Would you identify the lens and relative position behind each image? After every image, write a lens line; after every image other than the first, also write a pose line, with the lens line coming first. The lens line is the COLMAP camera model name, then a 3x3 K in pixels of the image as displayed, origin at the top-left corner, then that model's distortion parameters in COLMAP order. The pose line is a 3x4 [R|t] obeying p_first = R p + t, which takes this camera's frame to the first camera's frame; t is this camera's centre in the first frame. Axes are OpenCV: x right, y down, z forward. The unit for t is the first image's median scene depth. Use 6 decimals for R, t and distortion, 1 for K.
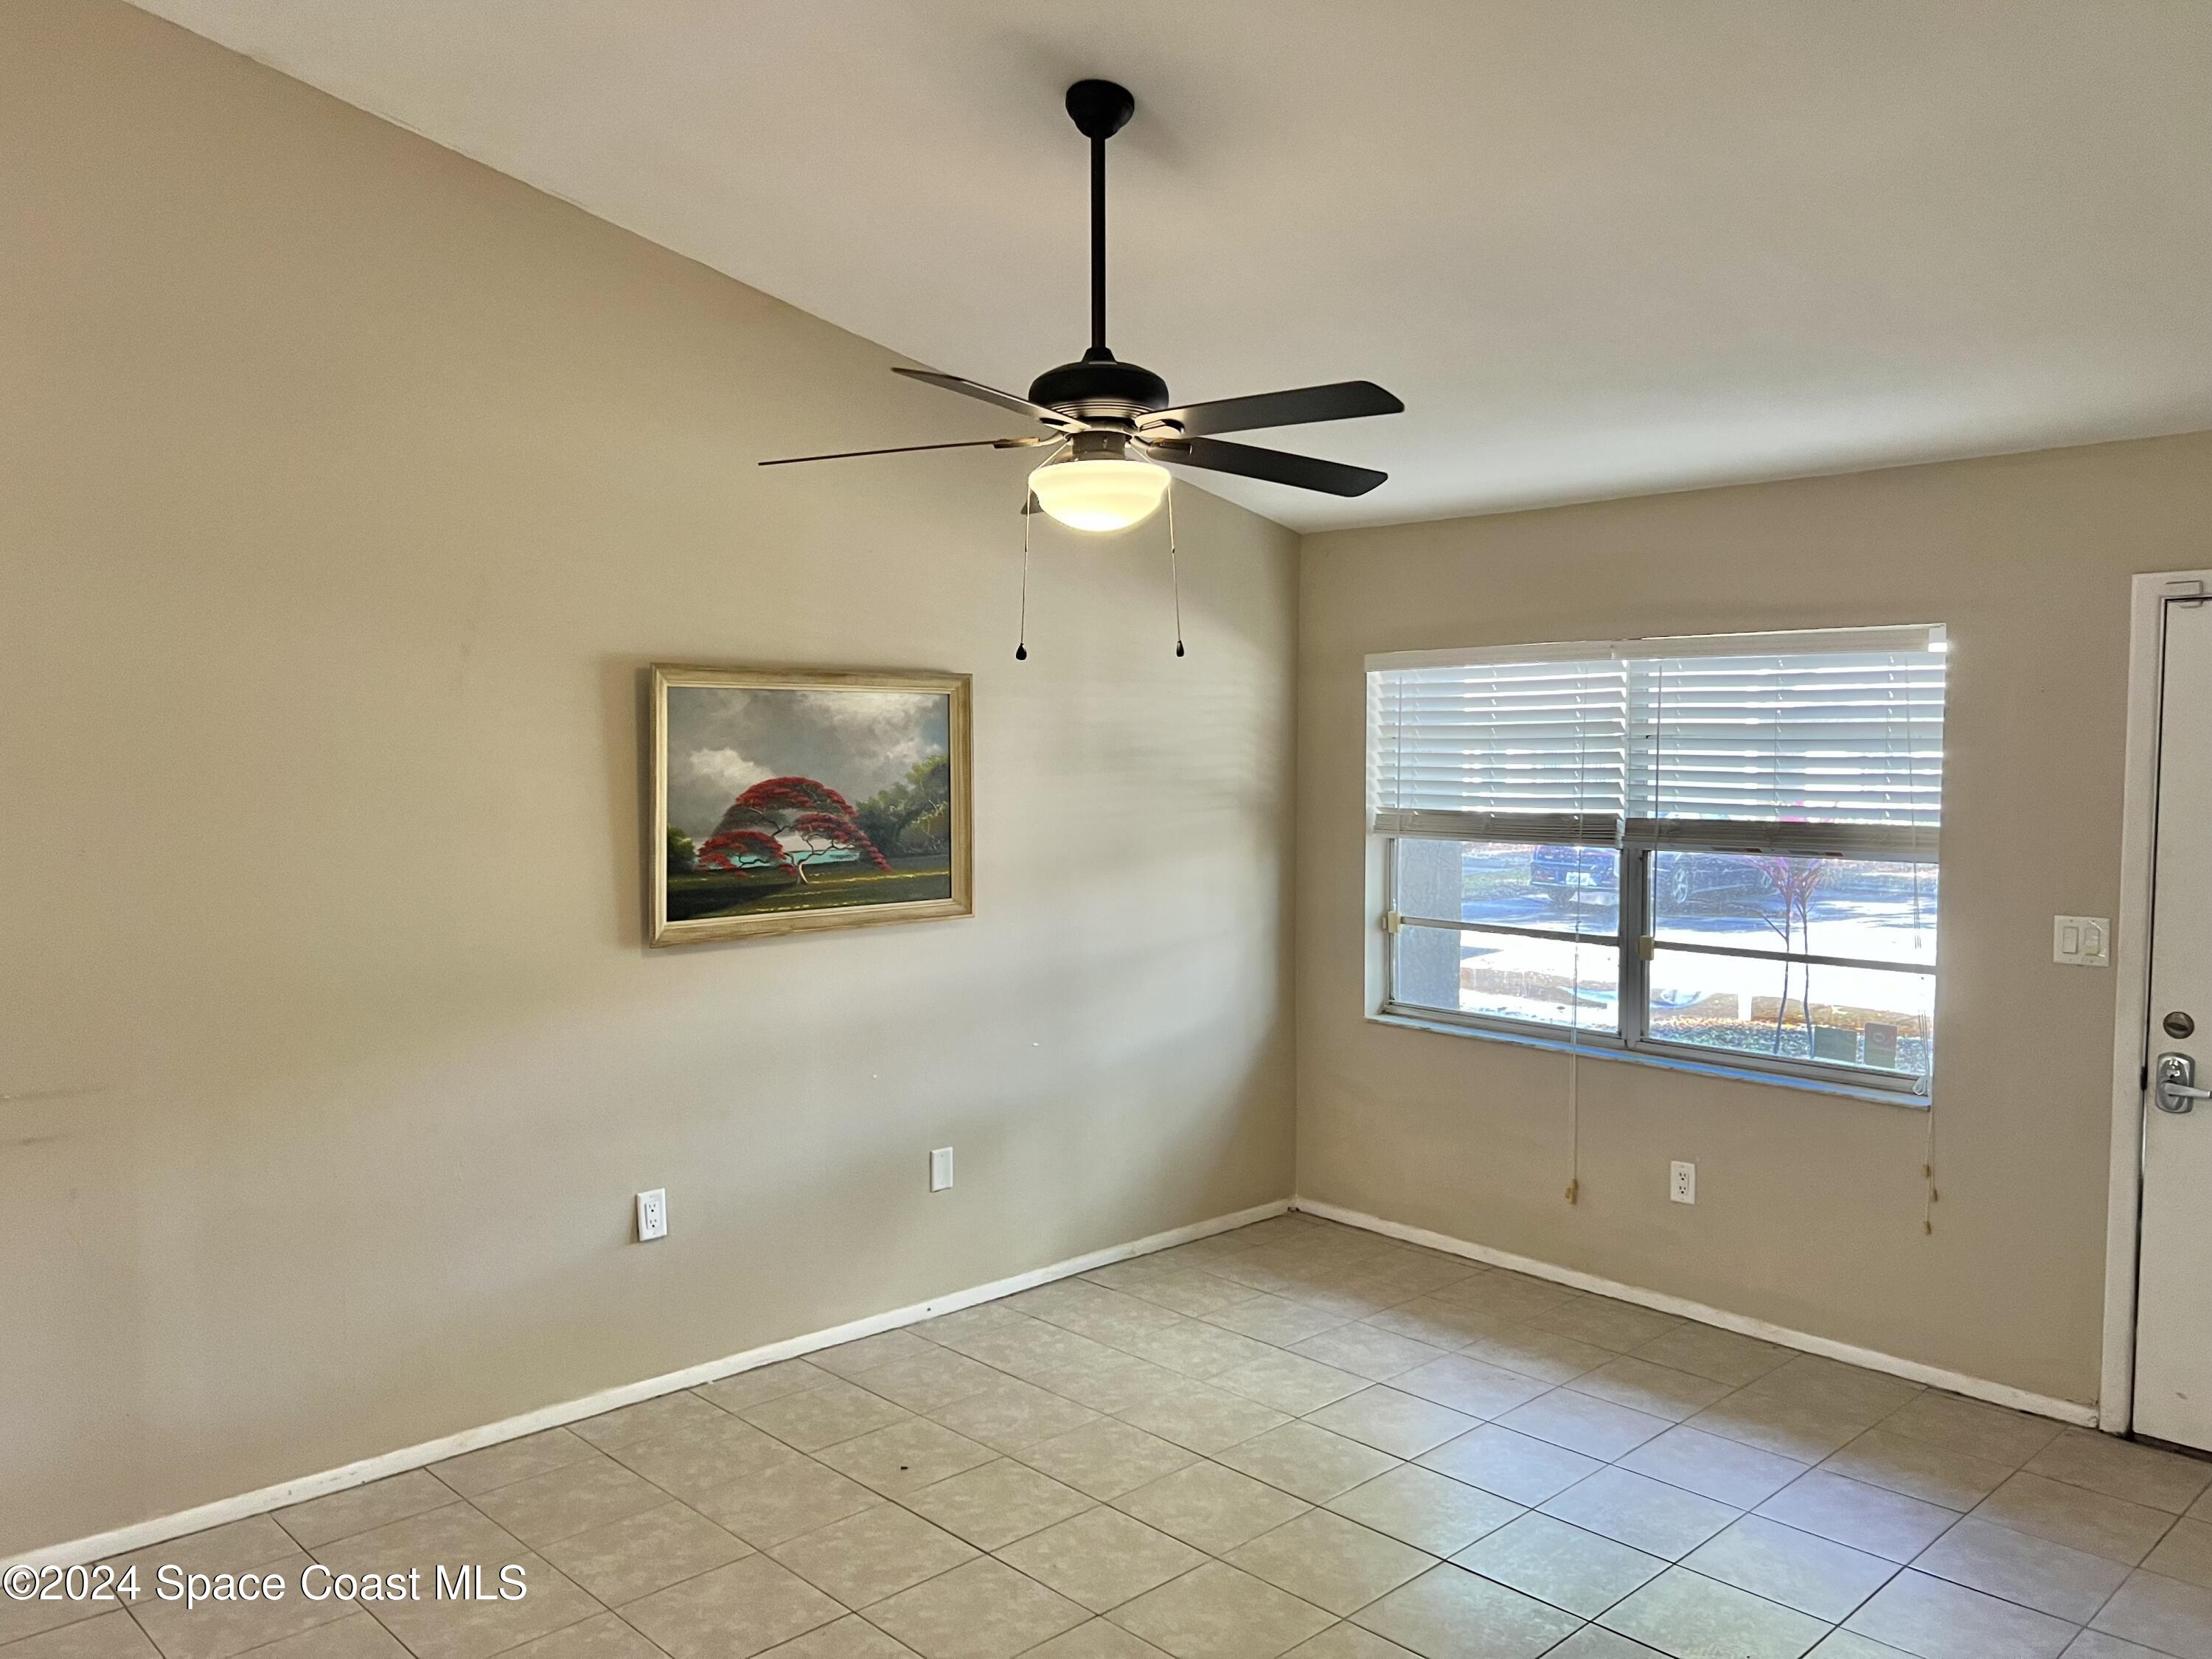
lens RADIAL K [[1673.9, 0, 1096.3], [0, 1673.9, 851.9], [0, 0, 1]] dist [0.021641, -0.009272]
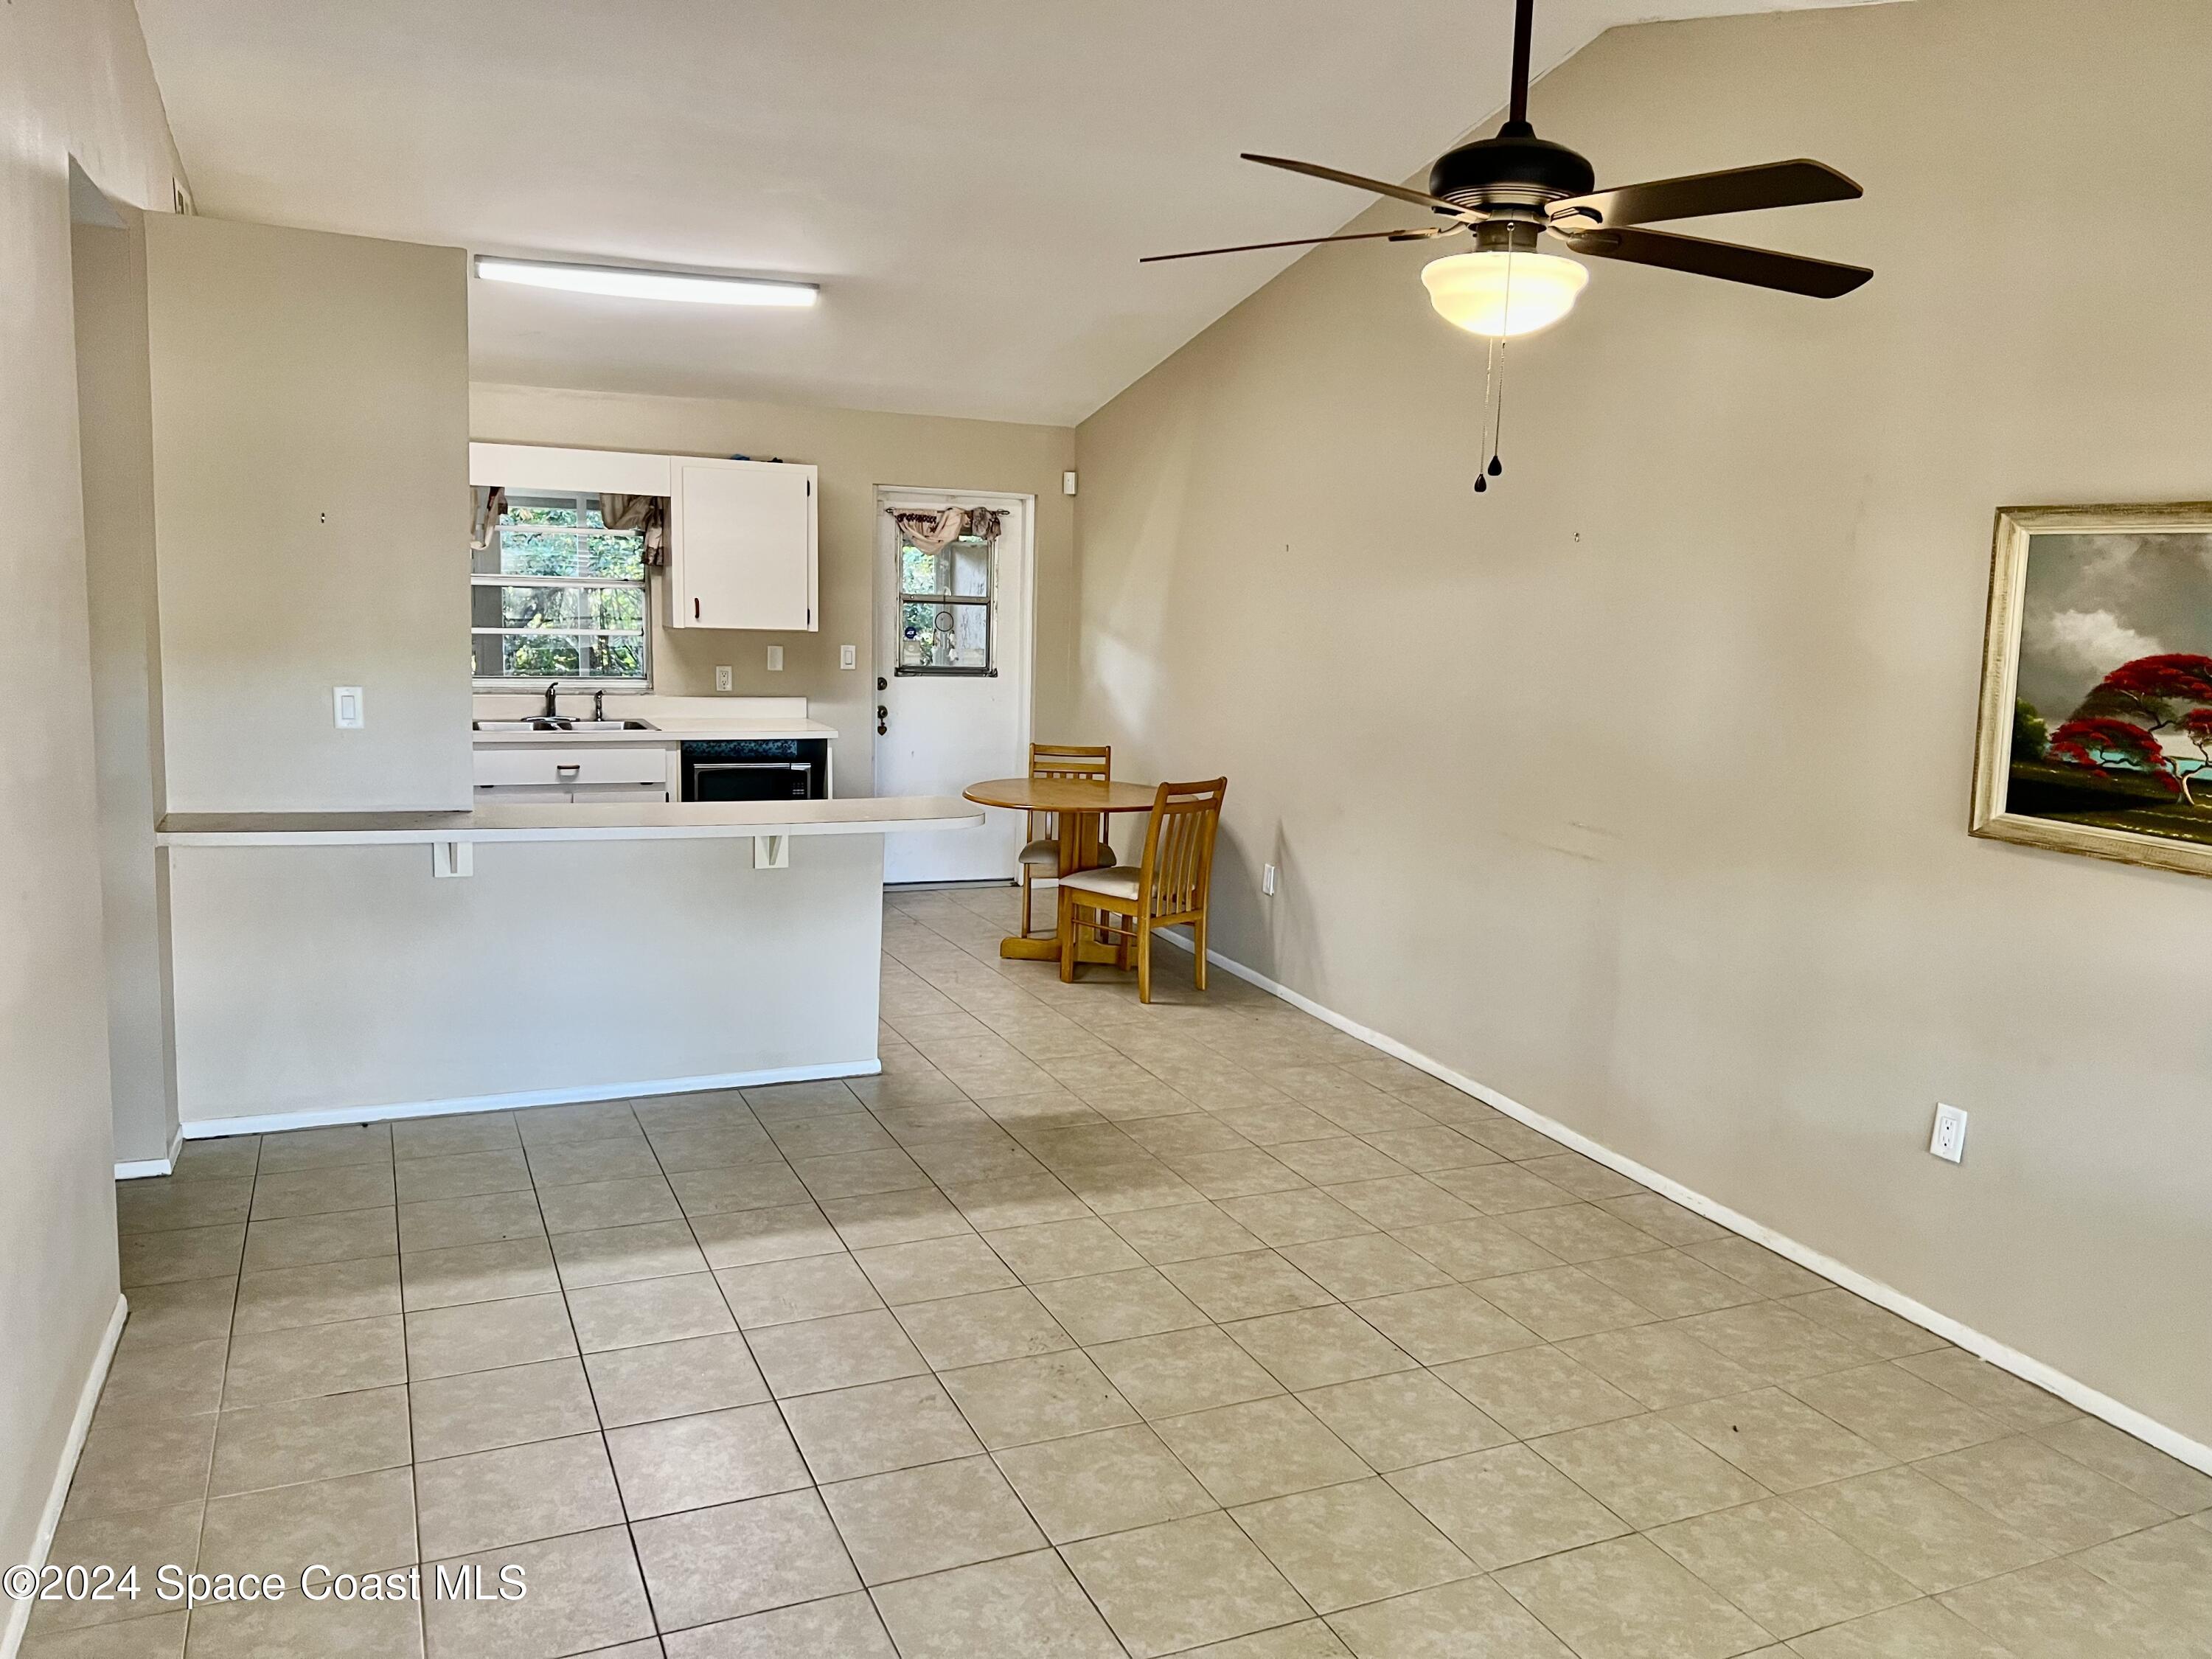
lens RADIAL K [[1673.9, 0, 1096.3], [0, 1673.9, 851.9], [0, 0, 1]] dist [0.021641, -0.009272]
pose [[-0.343643, 0.147640, -0.927422, 0.693648], [-0.091488, 0.977604, 0.189528, -0.058157], [0.934633, 0.149978, -0.322439, 0.831187]]
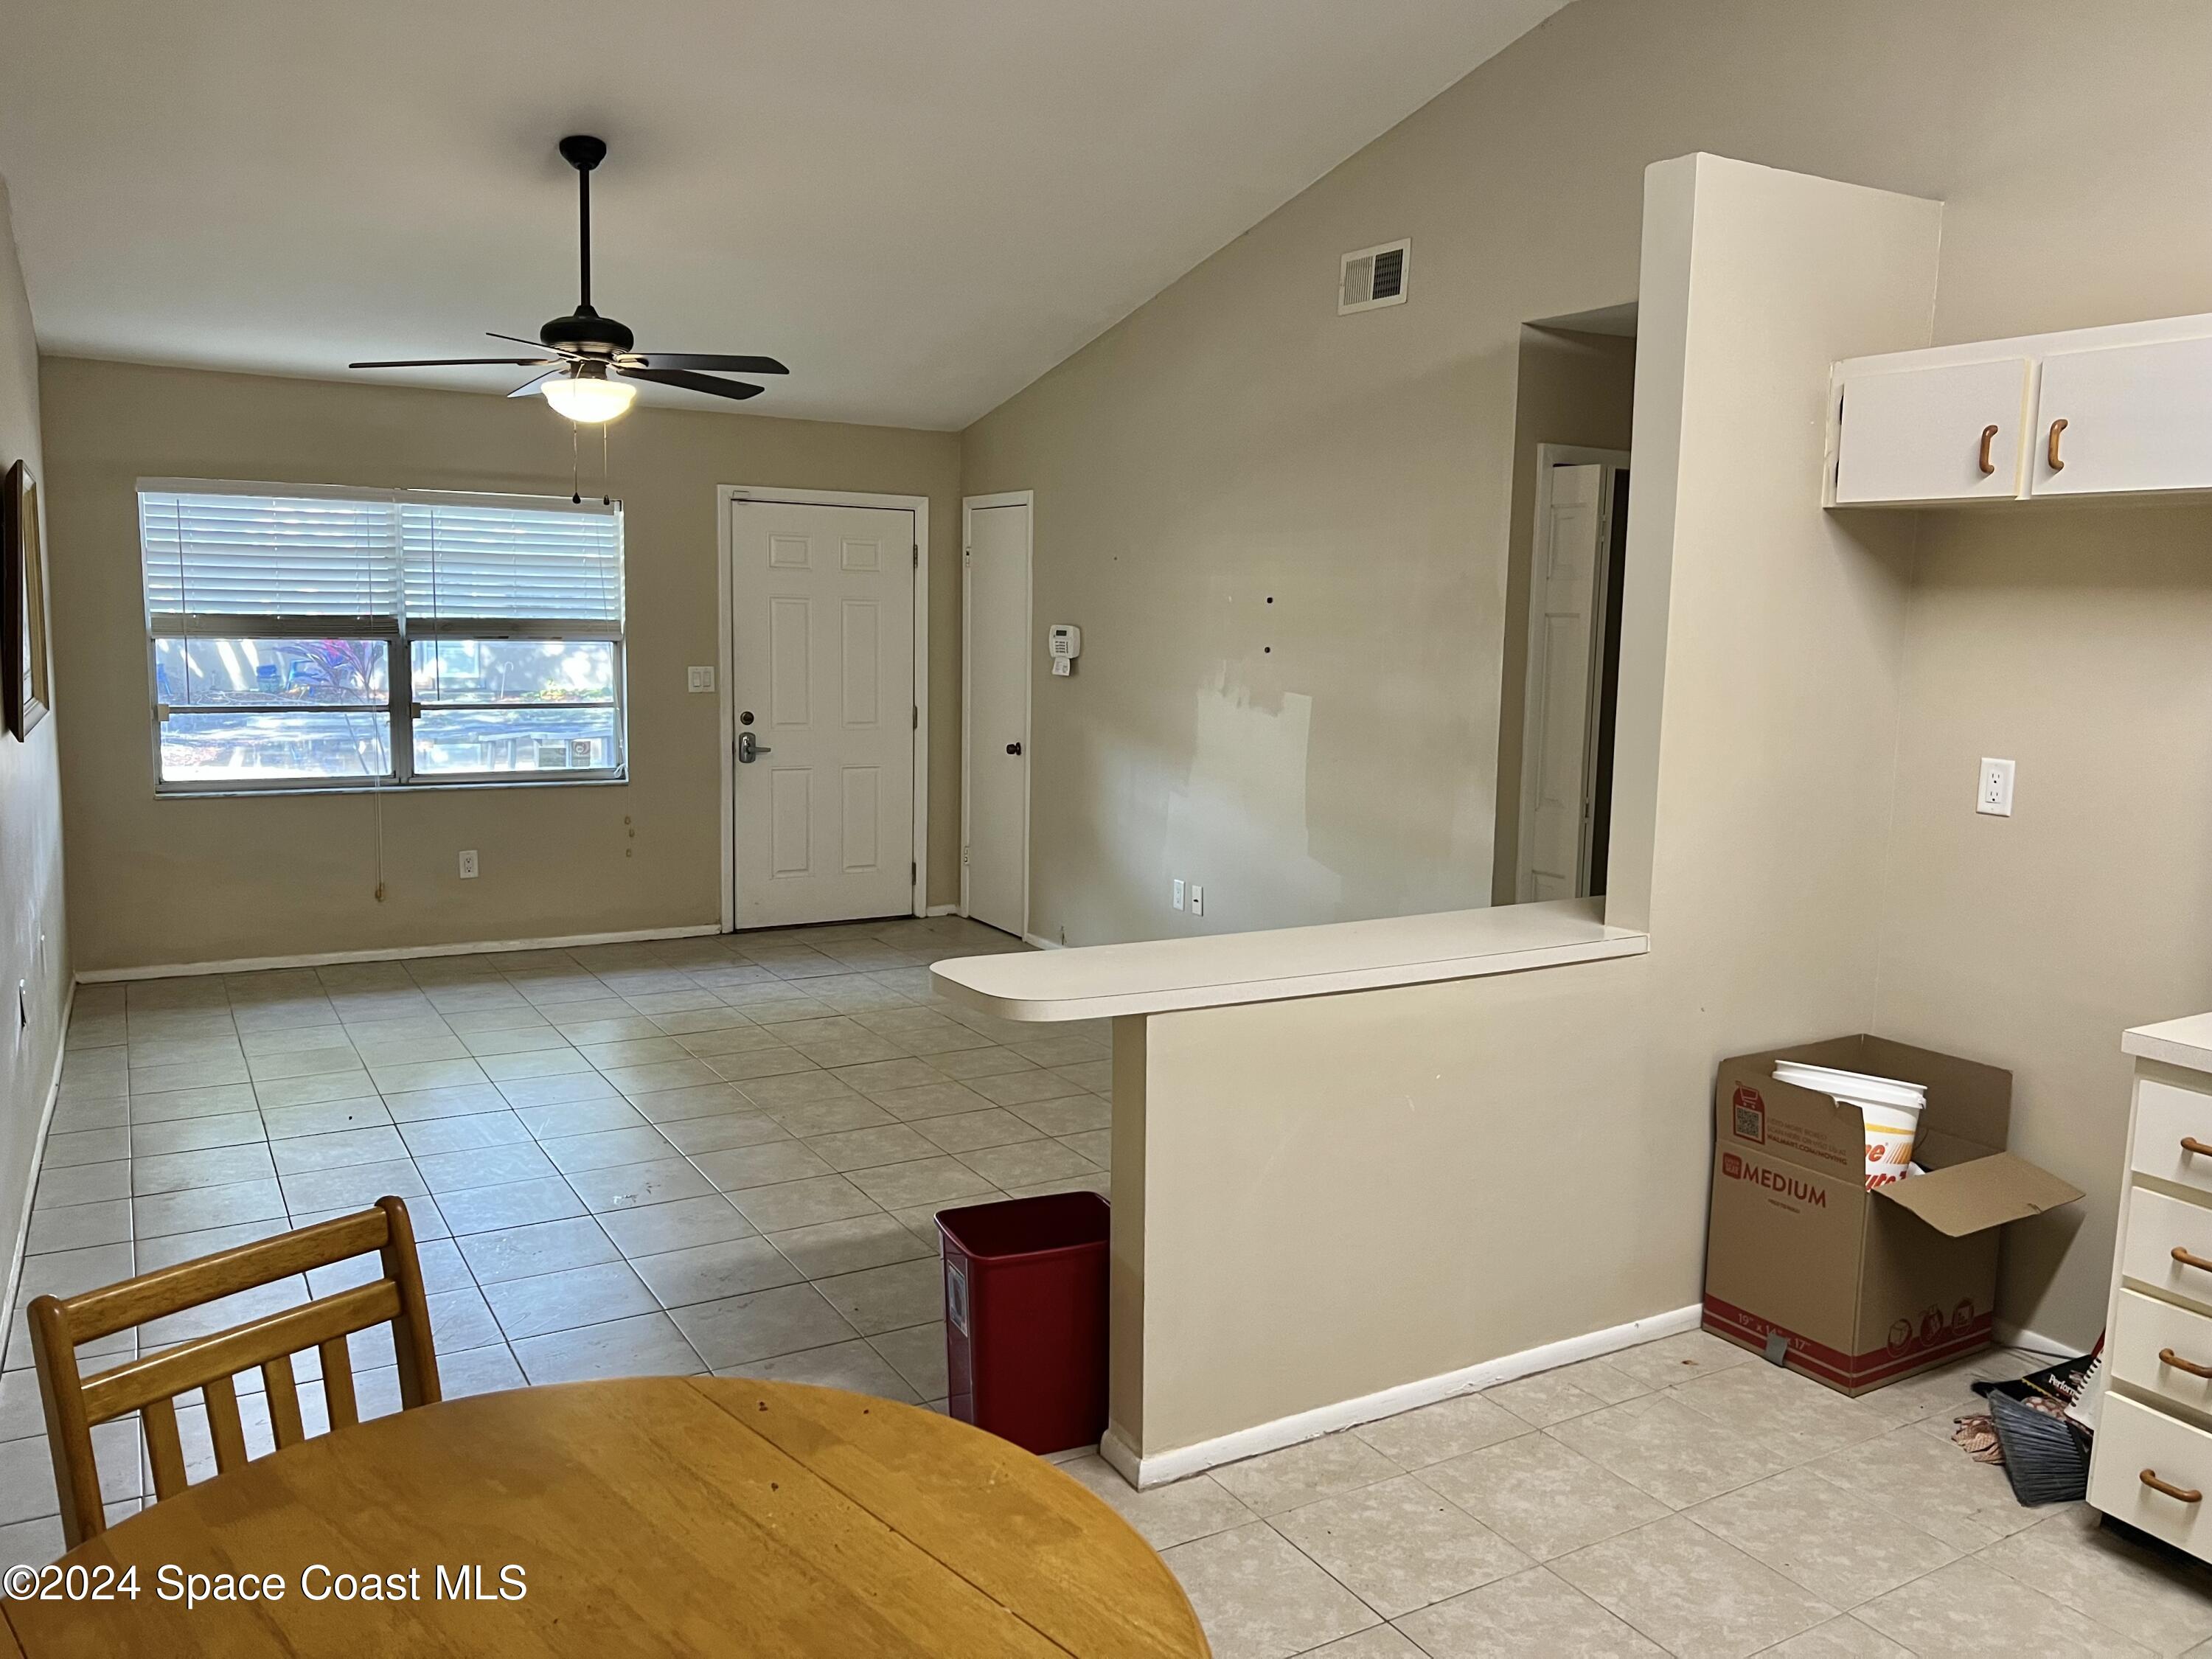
lens RADIAL K [[1673.9, 0, 1096.3], [0, 1673.9, 851.9], [0, 0, 1]] dist [0.021641, -0.009272]
pose [[0.240244, -0.140231, 0.960530, -1.071888], [0.040572, 0.990096, 0.134399, 0.009583], [-0.969864, 0.006682, 0.243554, 0.111977]]
